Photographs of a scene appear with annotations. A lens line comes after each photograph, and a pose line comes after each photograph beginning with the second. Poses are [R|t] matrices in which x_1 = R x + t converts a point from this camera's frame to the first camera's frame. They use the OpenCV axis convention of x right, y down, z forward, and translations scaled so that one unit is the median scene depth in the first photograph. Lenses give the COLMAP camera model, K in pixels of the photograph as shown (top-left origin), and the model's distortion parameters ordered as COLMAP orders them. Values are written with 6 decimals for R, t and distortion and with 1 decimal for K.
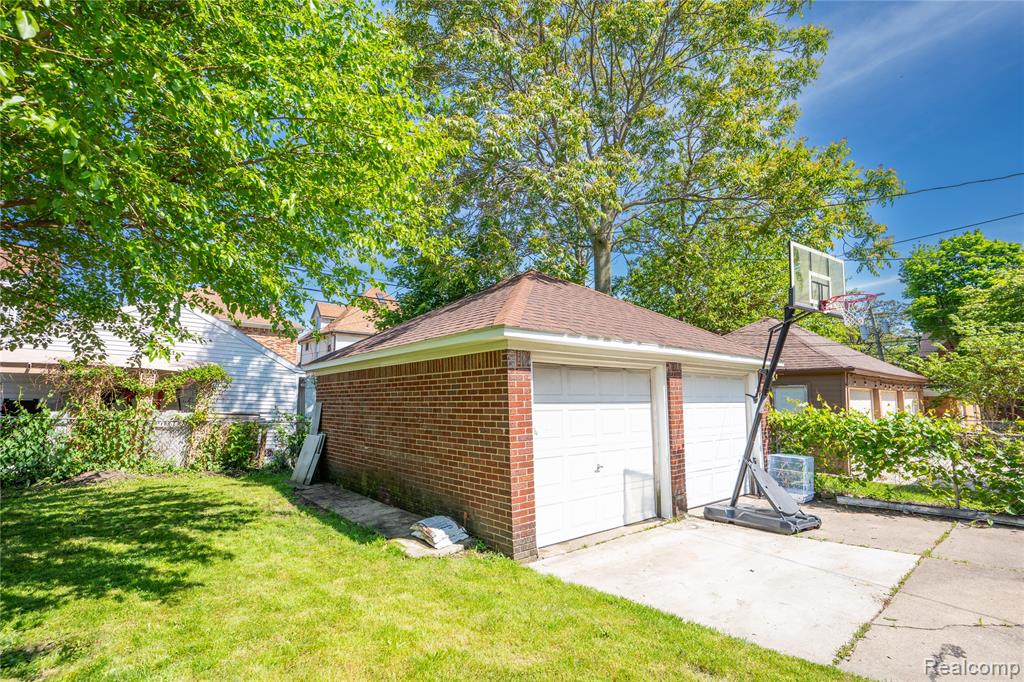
lens RADIAL K [[509.0, 0, 512.0], [0, 509.0, 341.0], [0, 0, 1]] dist [0.000332, 0.001041]
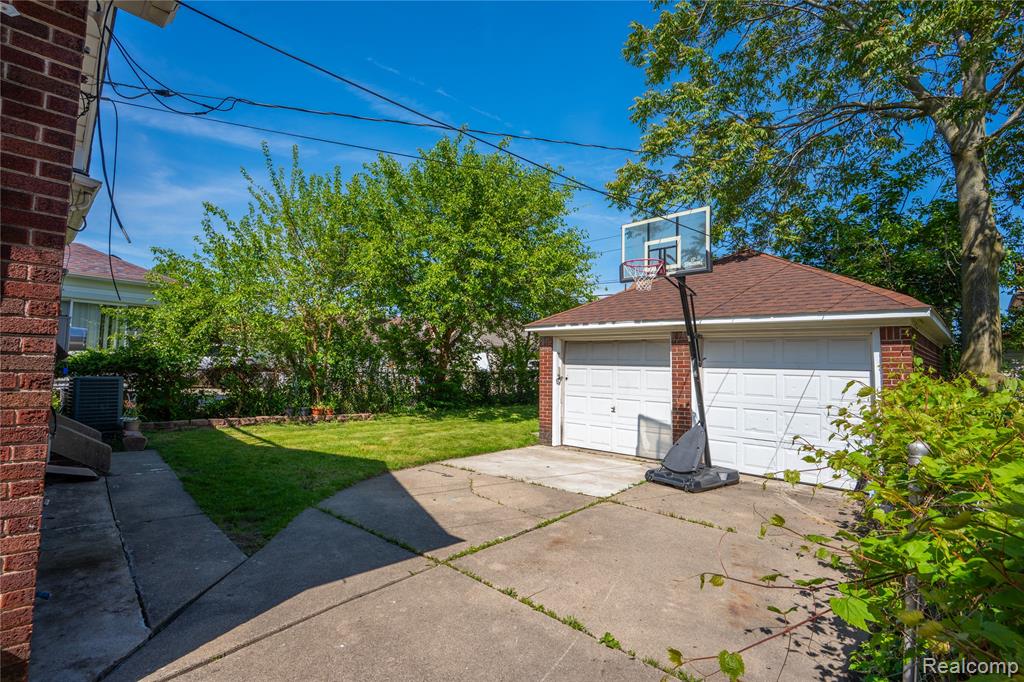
lens RADIAL K [[509.0, 0, 512.0], [0, 509.0, 341.0], [0, 0, 1]] dist [0.000332, 0.001041]
pose [[0.075585, -0.052544, -0.995754, 1.517454], [0.087866, 0.995077, -0.045838, 0.087895], [0.993261, -0.084028, 0.079830, 0.566022]]
